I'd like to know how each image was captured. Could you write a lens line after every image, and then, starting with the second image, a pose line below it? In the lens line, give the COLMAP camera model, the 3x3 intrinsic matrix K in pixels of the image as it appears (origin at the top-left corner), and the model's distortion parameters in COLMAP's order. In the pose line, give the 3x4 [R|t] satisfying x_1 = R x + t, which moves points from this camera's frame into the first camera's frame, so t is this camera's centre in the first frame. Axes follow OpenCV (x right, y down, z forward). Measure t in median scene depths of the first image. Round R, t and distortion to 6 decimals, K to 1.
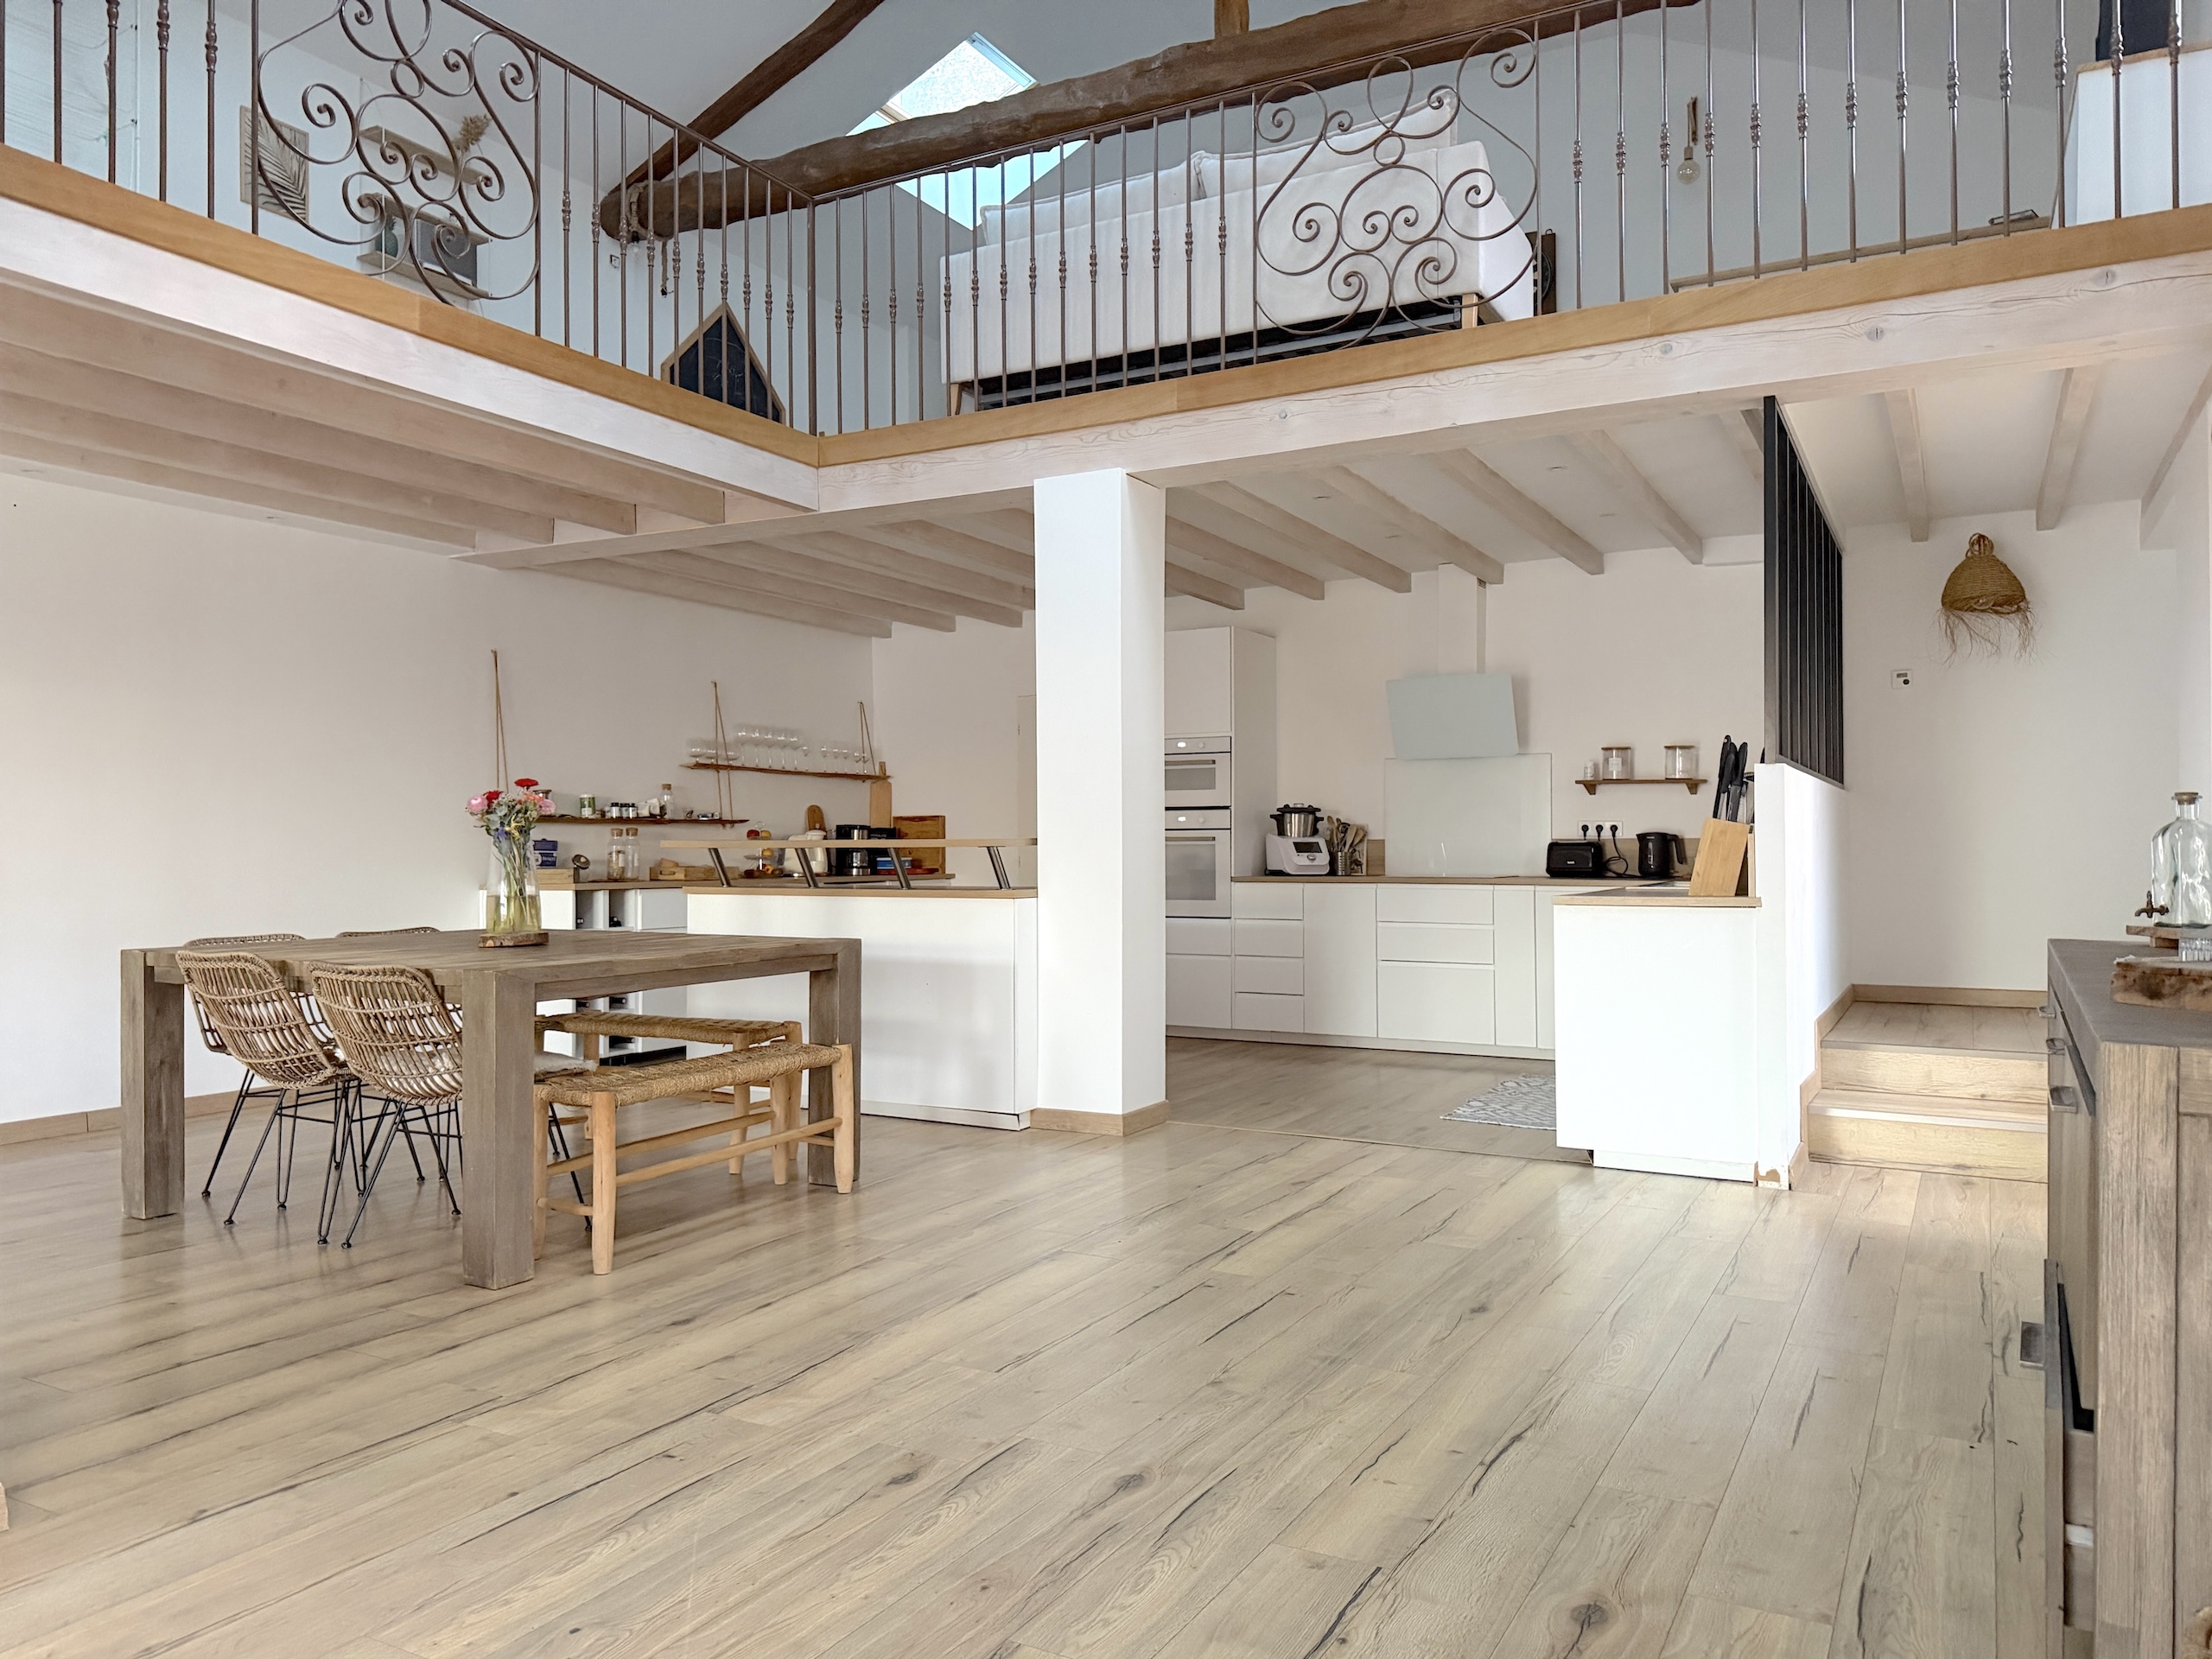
lens RADIAL K [[1525.5, 0, 1105.6], [0, 1525.5, 817.6], [0, 0, 1]] dist [0.046975, -0.030142]
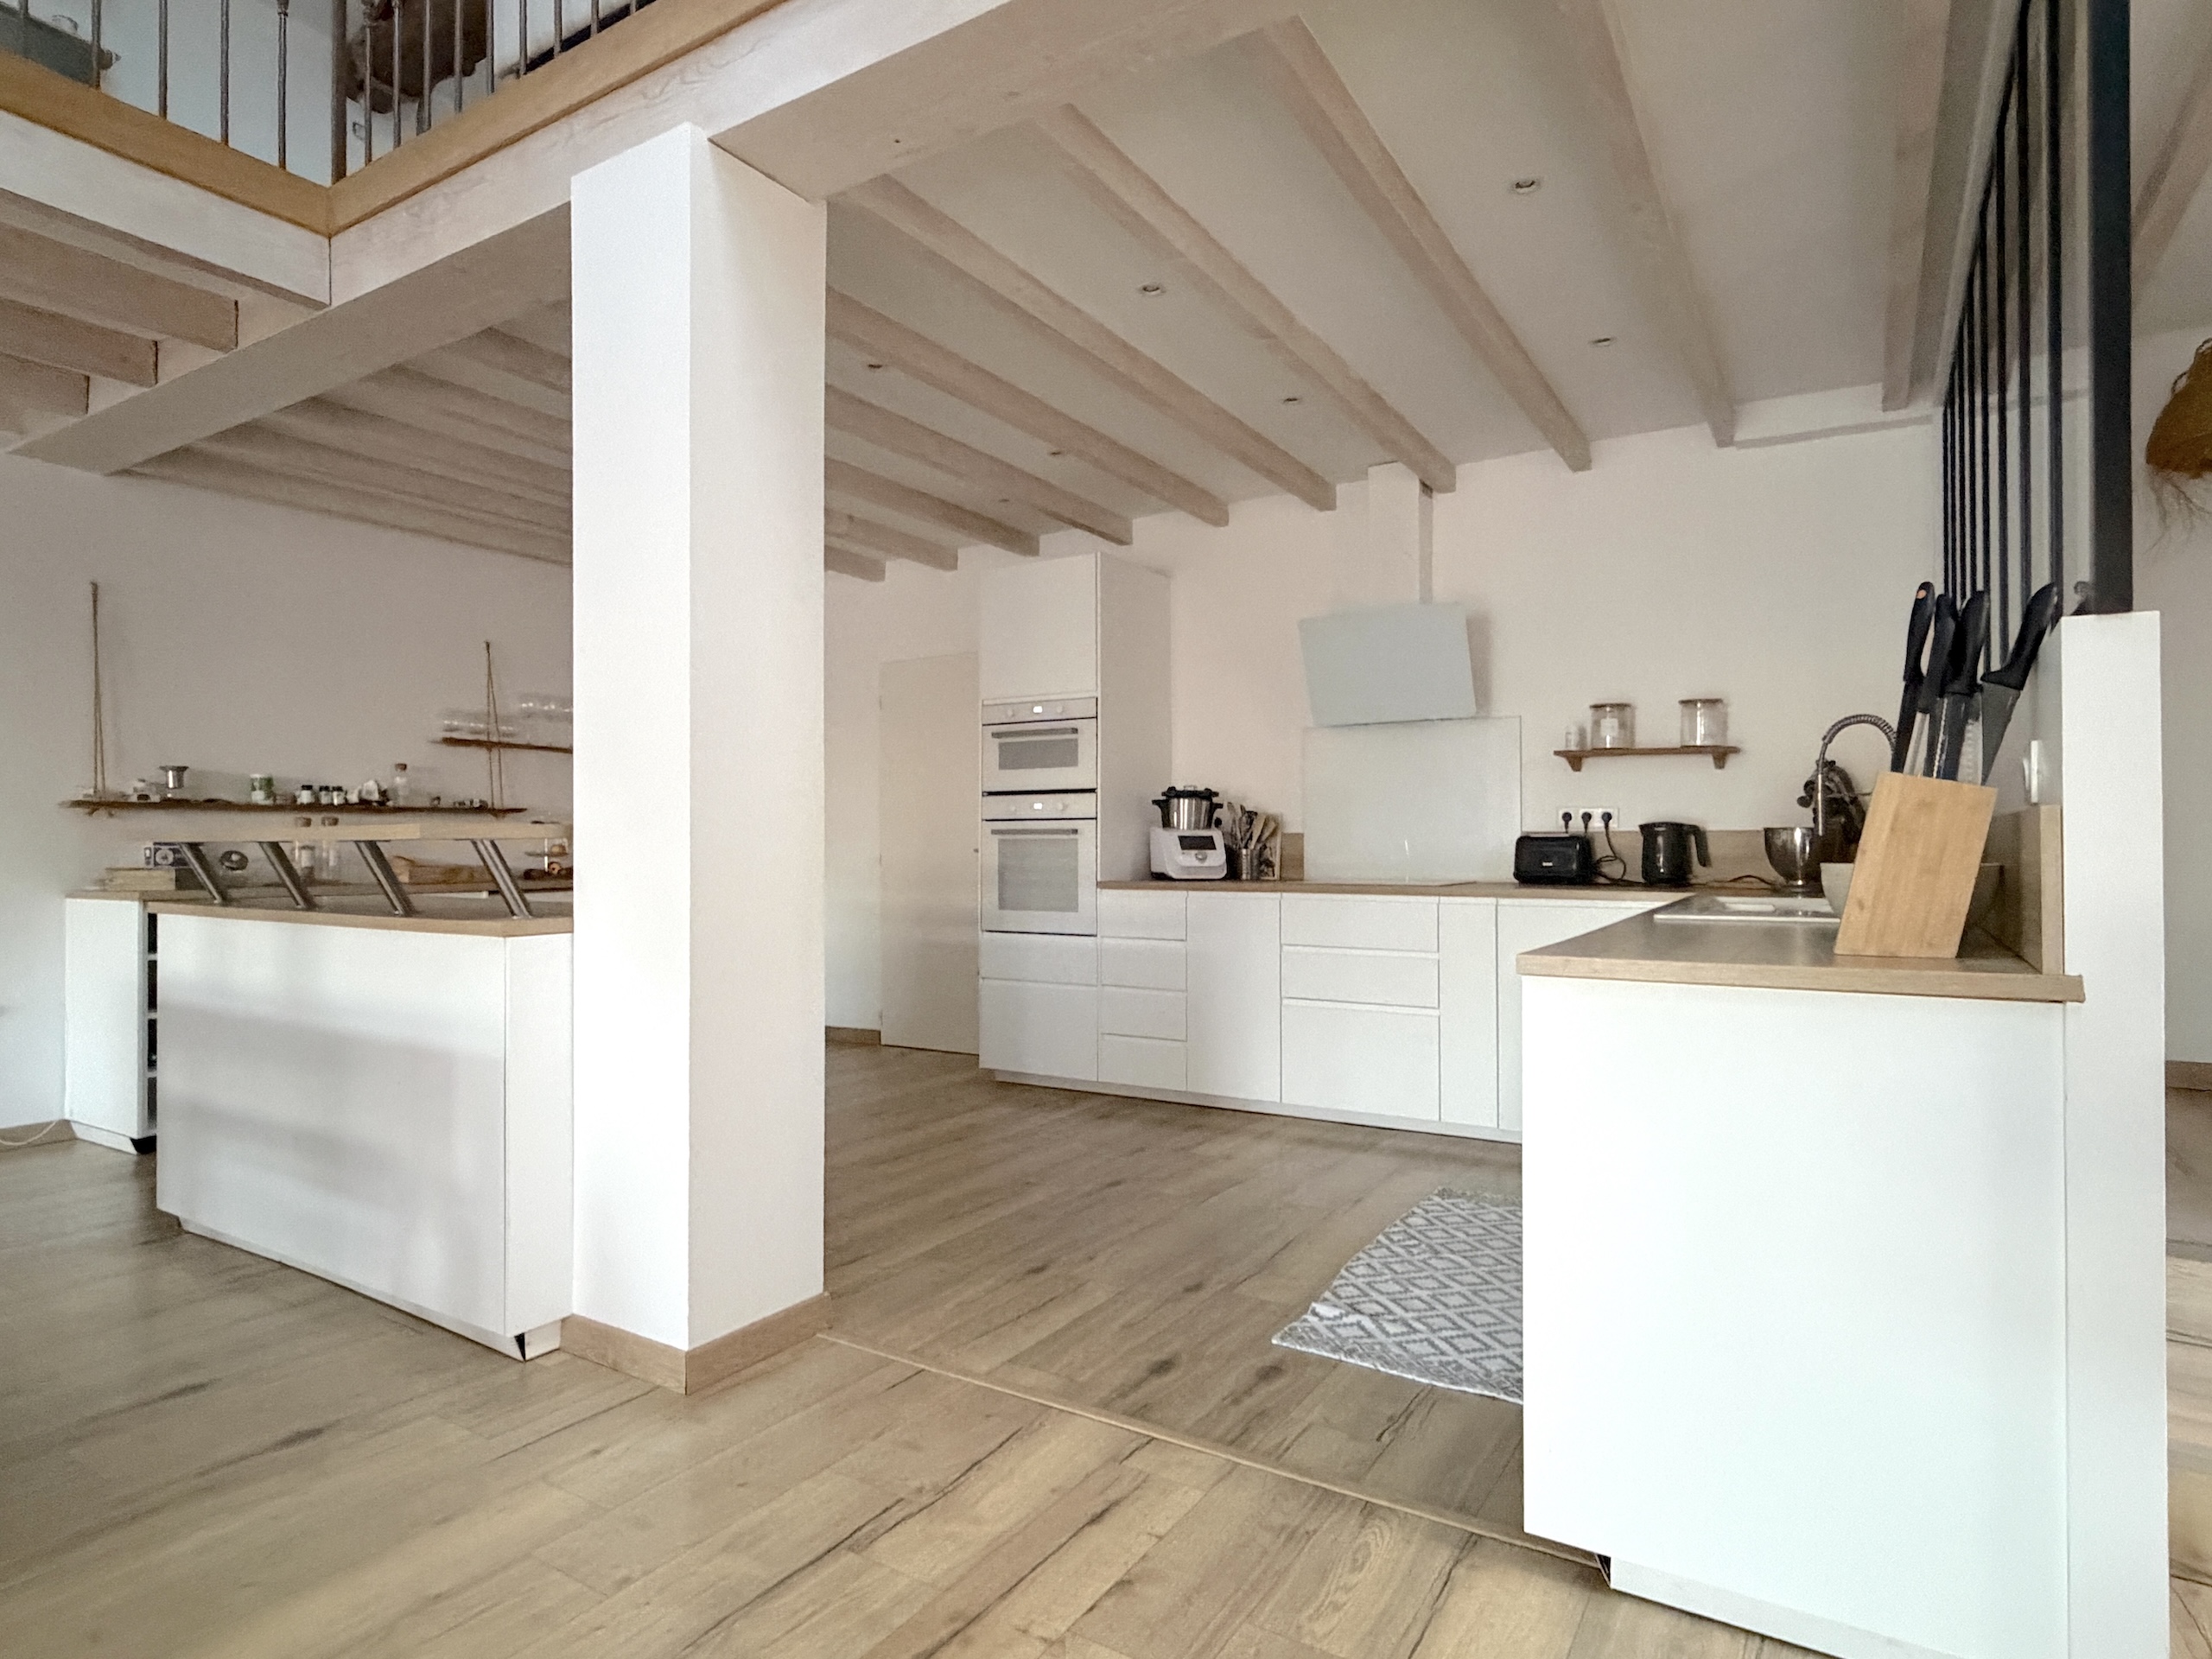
lens RADIAL K [[1204.9, 0, 1101.4], [0, 1204.9, 838.6], [0, 0, 1]] dist [-0.017779, 0.004342]
pose [[0.998616, 0.000795, -0.052593, 0.117303], [0.000043, 0.999873, 0.015929, 0.007902], [0.052599, -0.015909, 0.998489, 0.402058]]
